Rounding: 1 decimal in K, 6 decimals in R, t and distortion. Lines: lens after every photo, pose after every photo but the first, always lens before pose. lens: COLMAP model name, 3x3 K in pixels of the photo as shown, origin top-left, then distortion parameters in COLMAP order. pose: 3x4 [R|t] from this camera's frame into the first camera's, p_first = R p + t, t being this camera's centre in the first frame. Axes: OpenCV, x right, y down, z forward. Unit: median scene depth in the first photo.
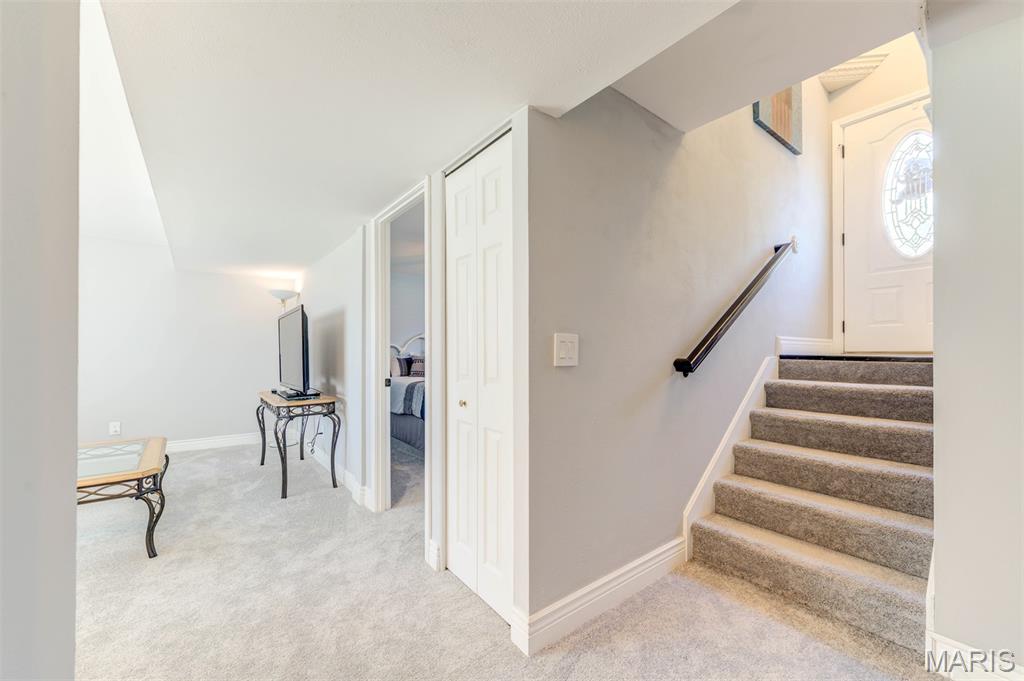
lens RADIAL K [[407.8, 0, 506.0], [0, 407.8, 350.5], [0, 0, 1]] dist [0.003234, -0.001661]
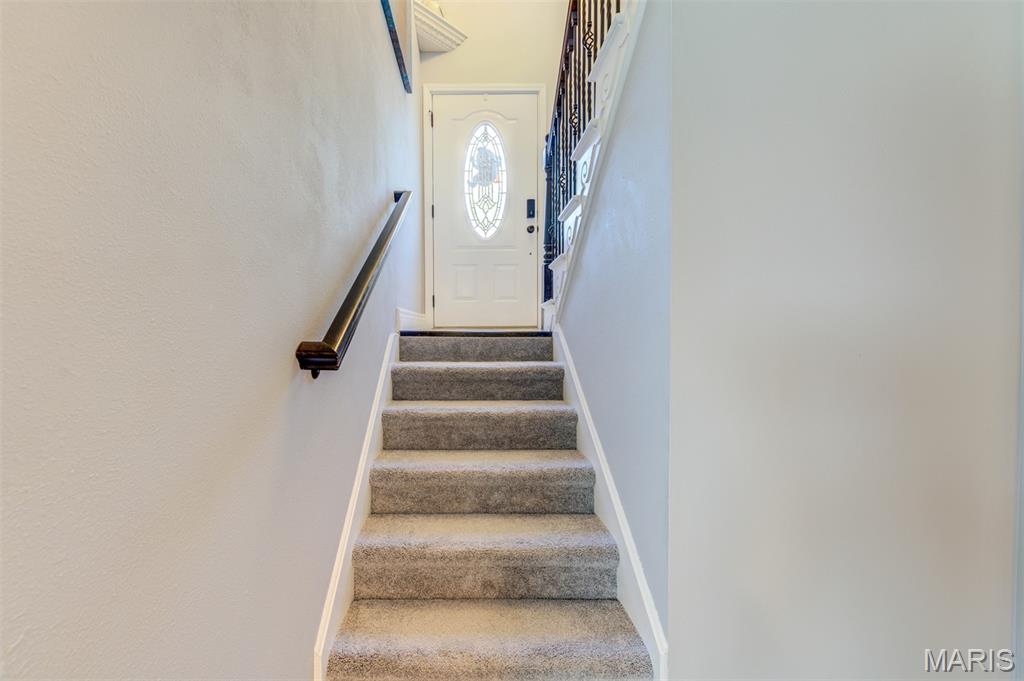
lens RADIAL K [[445.8, 0, 502.7], [0, 445.8, 333.2], [0, 0, 1]] dist [0.004420, -0.000003]
pose [[0.593943, -0.016351, 0.804341, 0.111991], [0.004812, 0.999848, 0.016772, 0.001608], [-0.804493, -0.006091, 0.593931, 0.397301]]
